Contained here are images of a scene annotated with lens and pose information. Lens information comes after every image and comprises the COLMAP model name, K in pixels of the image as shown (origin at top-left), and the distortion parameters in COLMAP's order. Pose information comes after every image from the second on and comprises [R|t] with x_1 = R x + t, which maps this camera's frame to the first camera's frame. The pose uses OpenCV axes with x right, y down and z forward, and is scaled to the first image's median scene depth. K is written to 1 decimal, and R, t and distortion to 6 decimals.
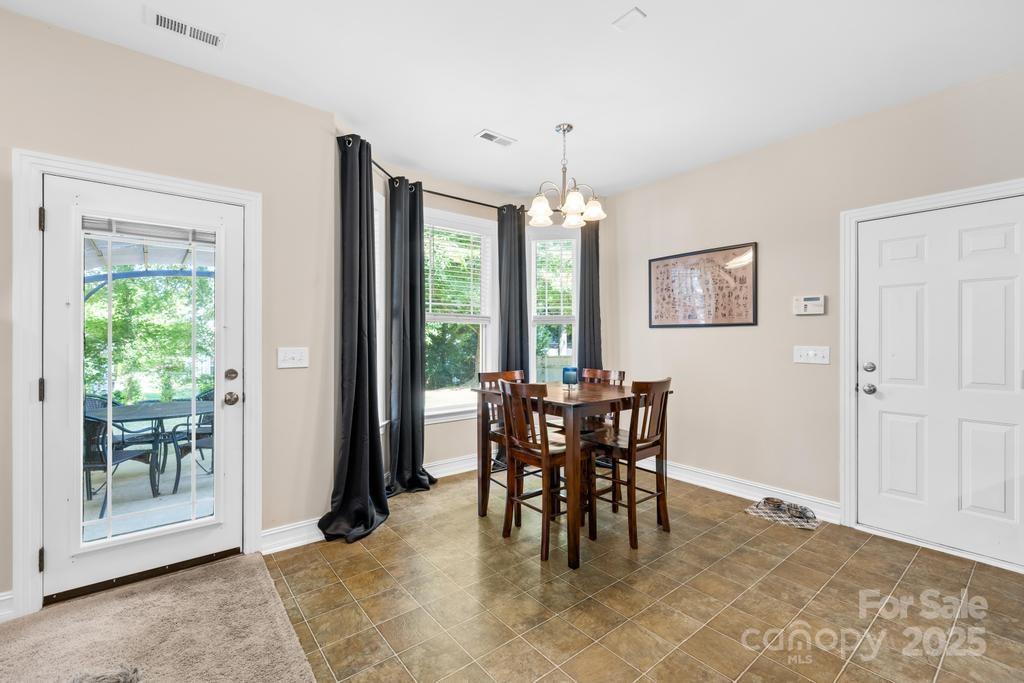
lens RADIAL K [[436.6, 0, 483.1], [0, 436.6, 339.7], [0, 0, 1]] dist [-0.001514, 0.000441]
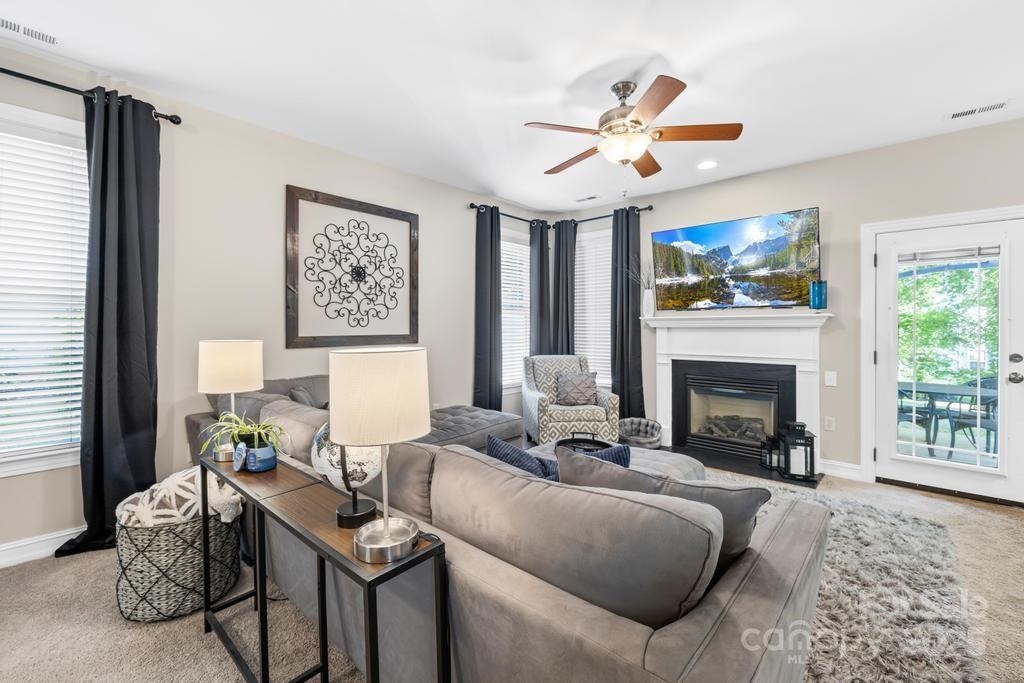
lens RADIAL K [[436.6, 0, 524.4], [0, 436.6, 325.6], [0, 0, 1]] dist [-0.001514, 0.000441]
pose [[0.217939, -0.005520, -0.975947, 0.243046], [-0.003529, 0.999973, -0.006444, 0.001806], [0.975956, 0.004848, 0.217914, -0.469948]]
